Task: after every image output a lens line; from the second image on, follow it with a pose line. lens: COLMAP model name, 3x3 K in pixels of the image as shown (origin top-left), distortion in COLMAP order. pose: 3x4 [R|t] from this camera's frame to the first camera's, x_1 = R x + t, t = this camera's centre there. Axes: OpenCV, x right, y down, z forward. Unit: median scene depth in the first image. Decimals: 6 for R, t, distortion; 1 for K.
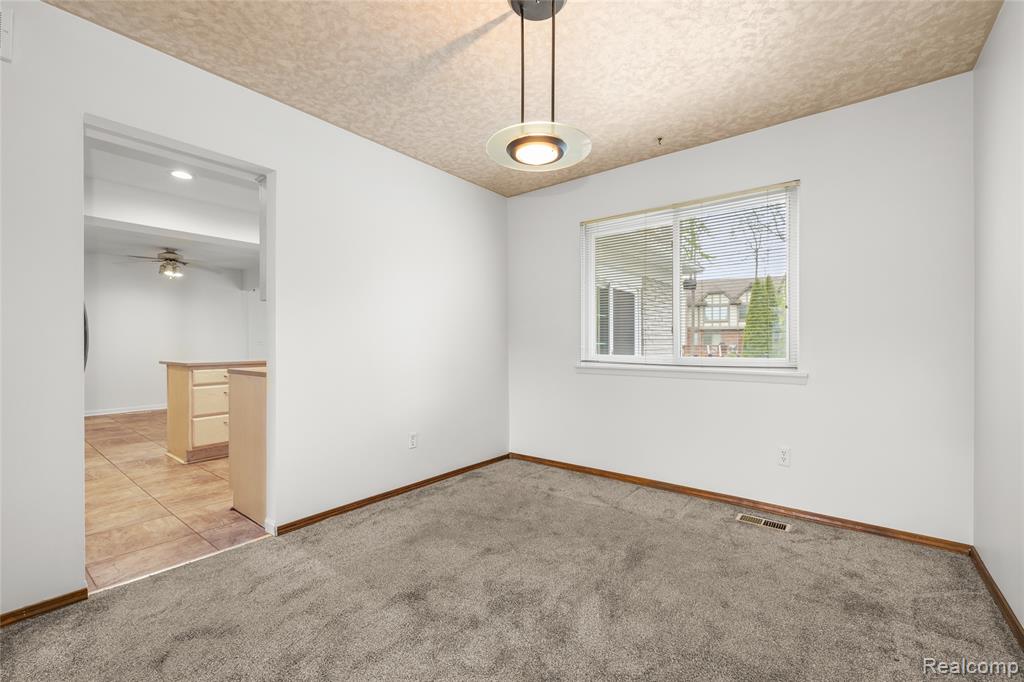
lens RADIAL K [[432.6, 0, 517.3], [0, 432.6, 338.3], [0, 0, 1]] dist [0.002278, 0.000248]
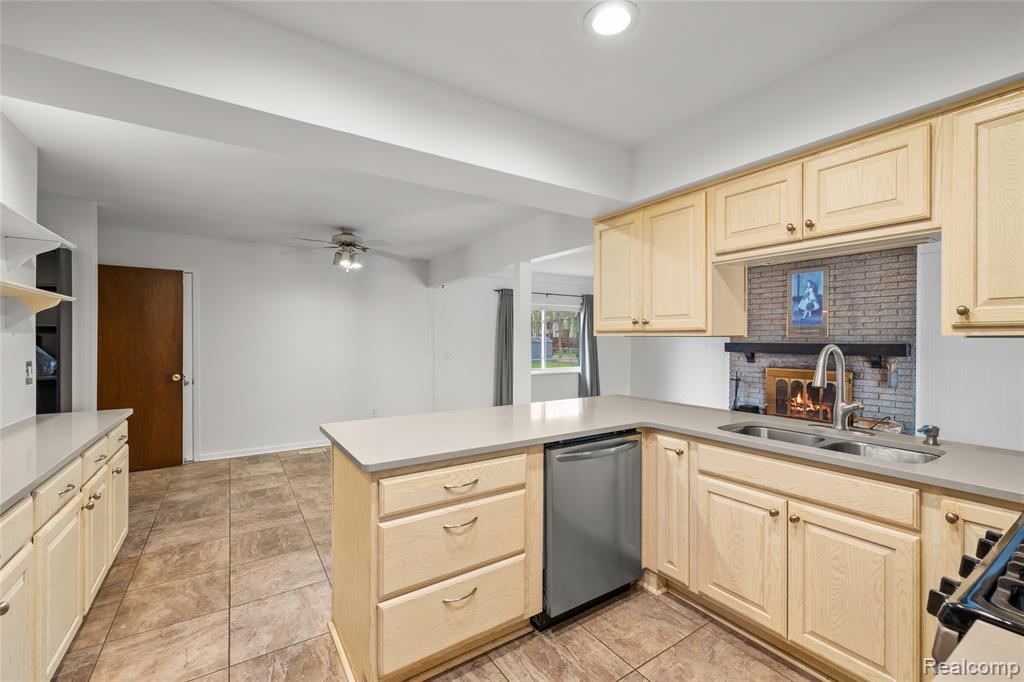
lens RADIAL K [[432.6, 0, 505.0], [0, 432.6, 337.4], [0, 0, 1]] dist [0.002278, 0.000248]
pose [[0.941620, 0.000574, -0.336677, -0.334462], [0.000871, 0.999991, 0.004140, -0.035485], [0.336676, -0.004191, 0.941611, 0.439052]]
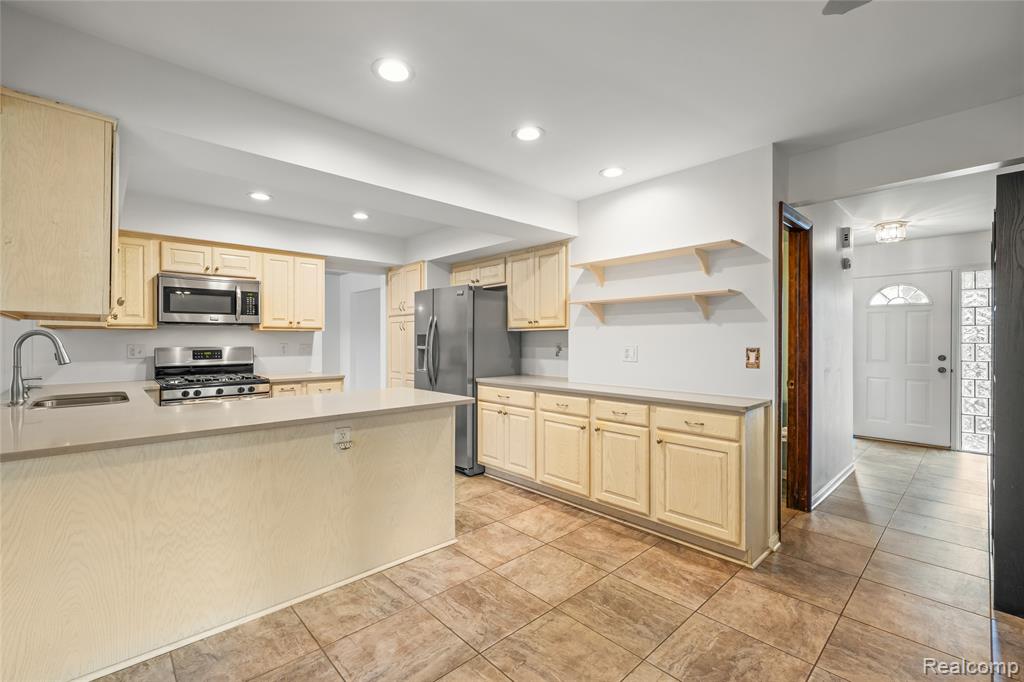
lens RADIAL K [[432.6, 0, 505.3], [0, 432.6, 340.5], [0, 0, 1]] dist [0.002278, 0.000248]
pose [[-0.988853, -0.001990, 0.148881, -0.690769], [-0.002639, 0.999988, -0.004158, -0.019122], [-0.148871, -0.004505, -0.988846, 1.143829]]
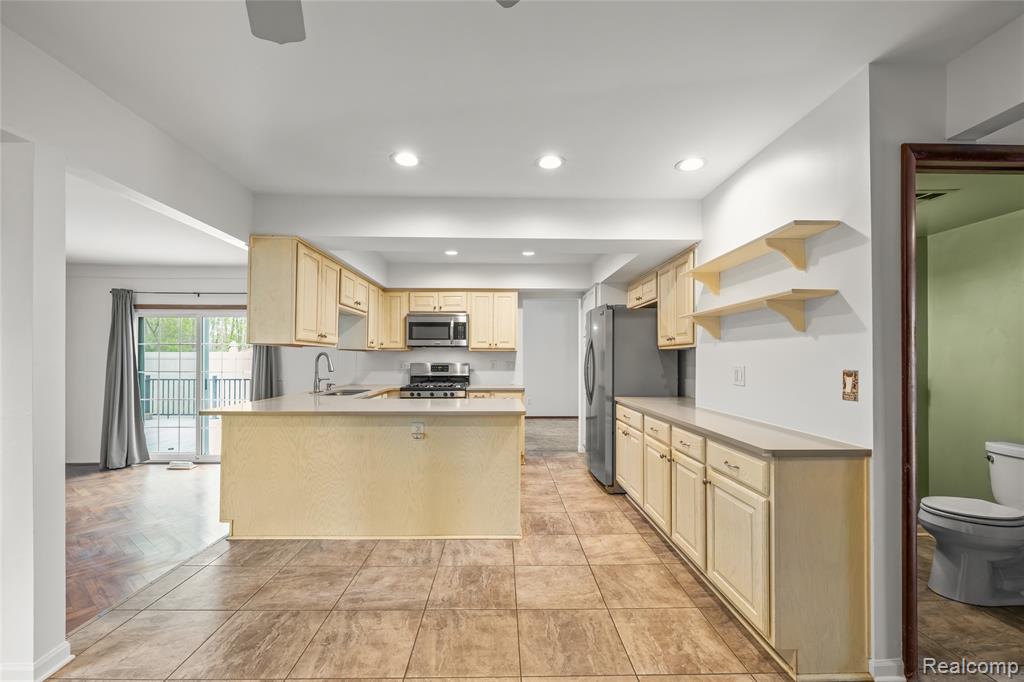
lens RADIAL K [[432.6, 0, 524.6], [0, 432.6, 353.9], [0, 0, 1]] dist [0.002278, 0.000248]
pose [[-0.658066, 0.004063, 0.752950, -0.954945], [-0.008259, 0.999886, -0.012614, -0.020136], [-0.752915, -0.014519, -0.657957, 1.037958]]
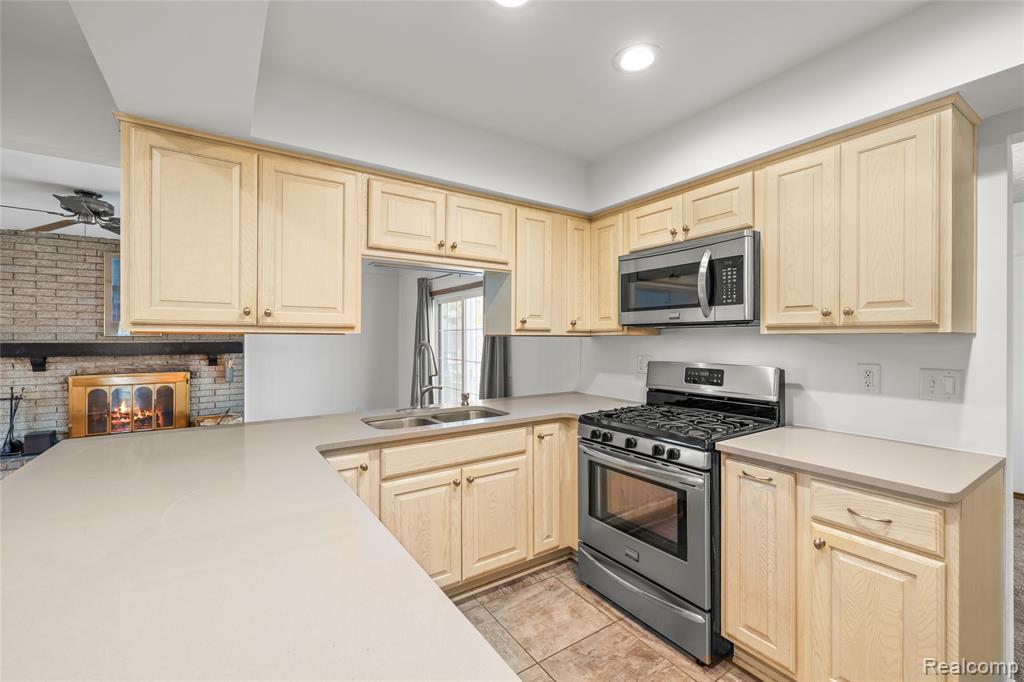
lens RADIAL K [[432.6, 0, 515.6], [0, 432.6, 336.3], [0, 0, 1]] dist [0.002278, 0.000248]
pose [[0.305721, 0.002726, 0.952117, -0.572950], [-0.006164, 0.999981, -0.000884, -0.033614], [-0.952101, -0.005598, 0.305732, 0.620114]]
